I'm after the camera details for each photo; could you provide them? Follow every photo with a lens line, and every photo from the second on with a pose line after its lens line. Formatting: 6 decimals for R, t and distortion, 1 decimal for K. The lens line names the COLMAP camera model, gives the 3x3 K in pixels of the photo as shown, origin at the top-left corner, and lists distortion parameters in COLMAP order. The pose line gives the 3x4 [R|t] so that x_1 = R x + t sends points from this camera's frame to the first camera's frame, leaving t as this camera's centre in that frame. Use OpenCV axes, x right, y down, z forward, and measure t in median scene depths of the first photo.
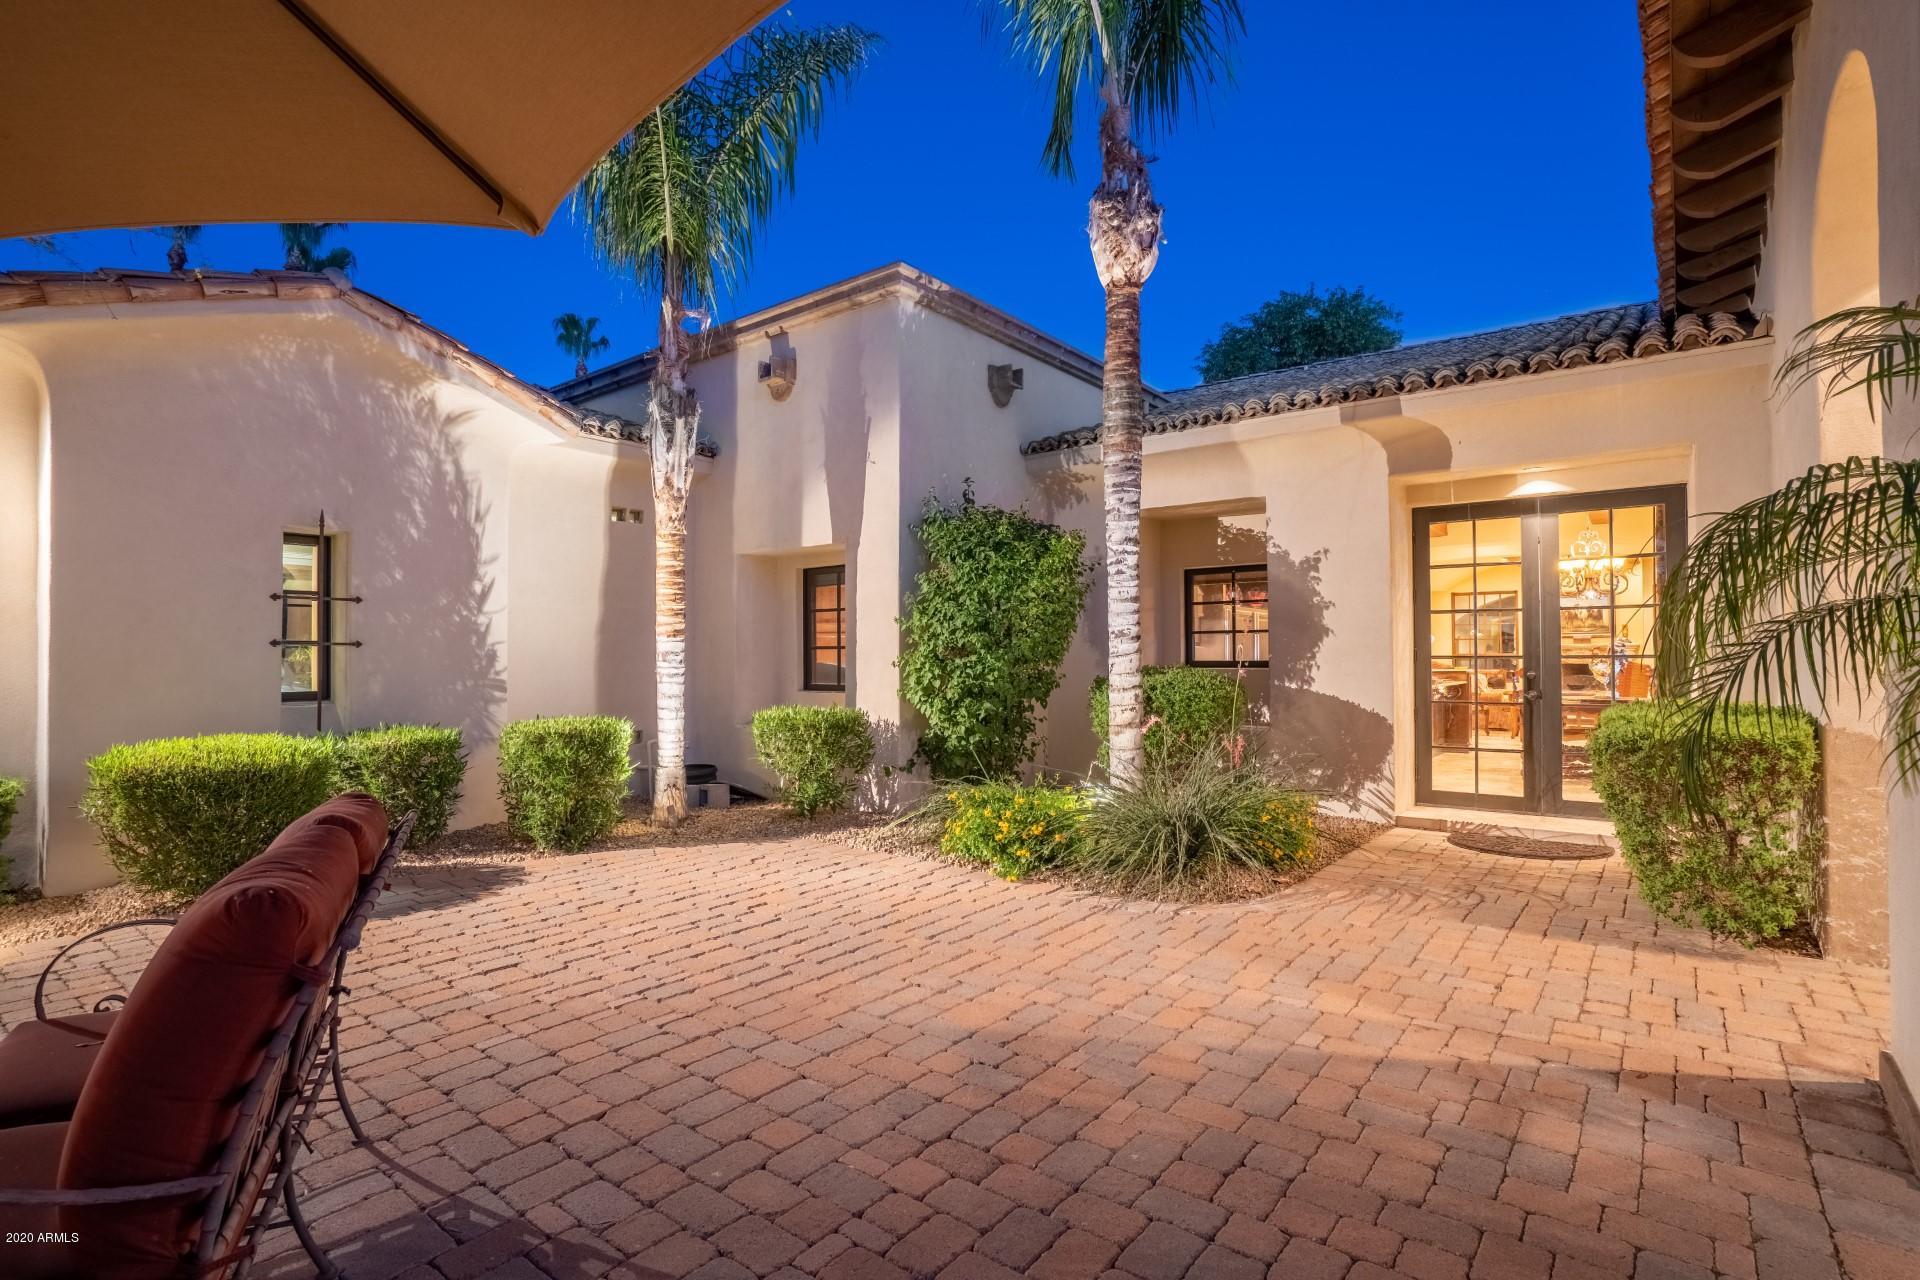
lens RADIAL K [[931.6, 0, 957.7], [0, 931.6, 636.8], [0, 0, 1]] dist [-0.023280, 0.000108]
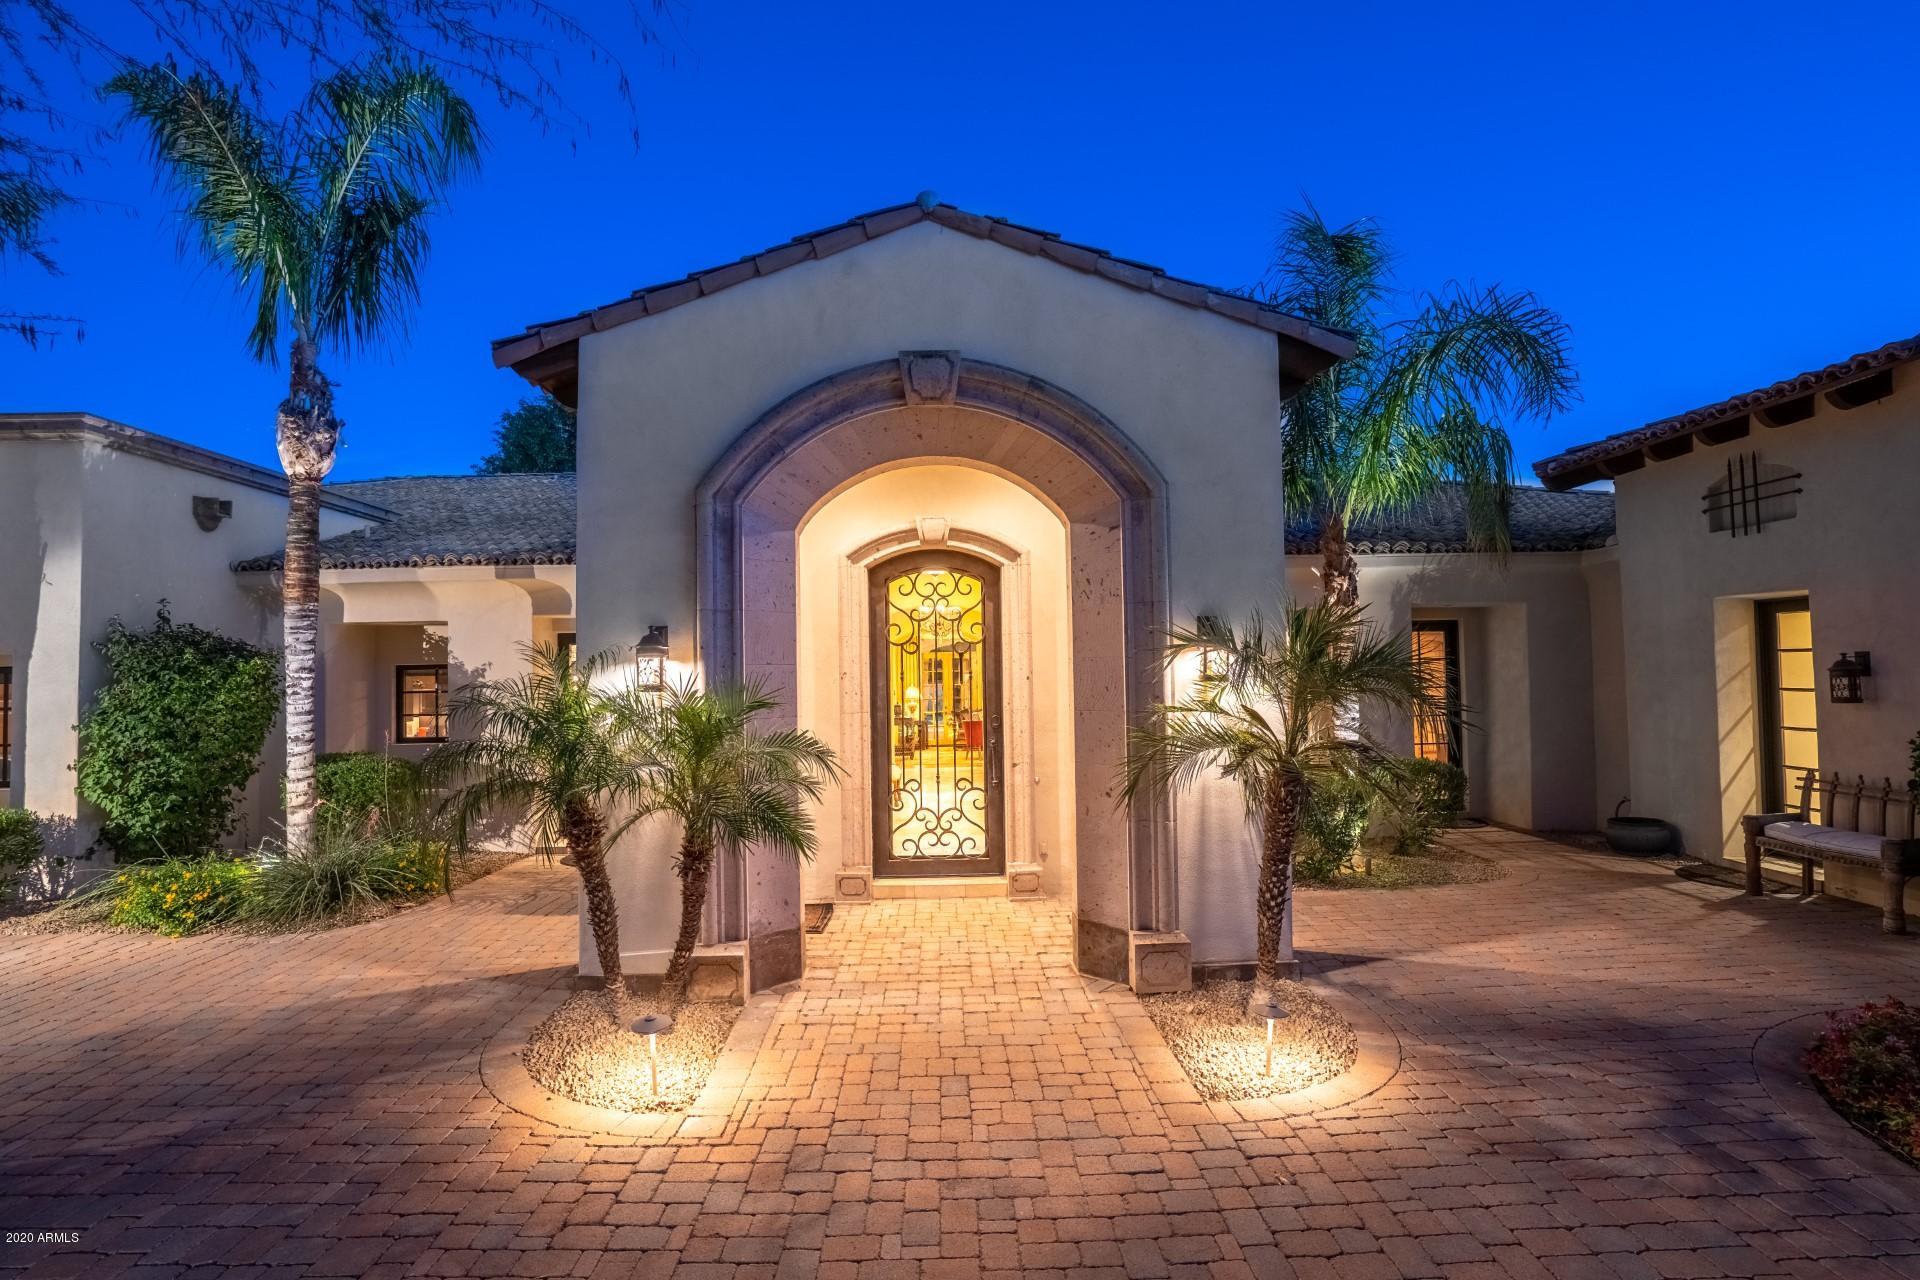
lens RADIAL K [[897.6, 0, 962.4], [0, 897.6, 646.7], [0, 0, 1]] dist [-0.058058, 0.022793]
pose [[0.772127, 0.012146, 0.635352, 0.107732], [-0.005426, 0.999907, -0.012522, -0.117978], [-0.635445, 0.006221, 0.772121, -0.551560]]
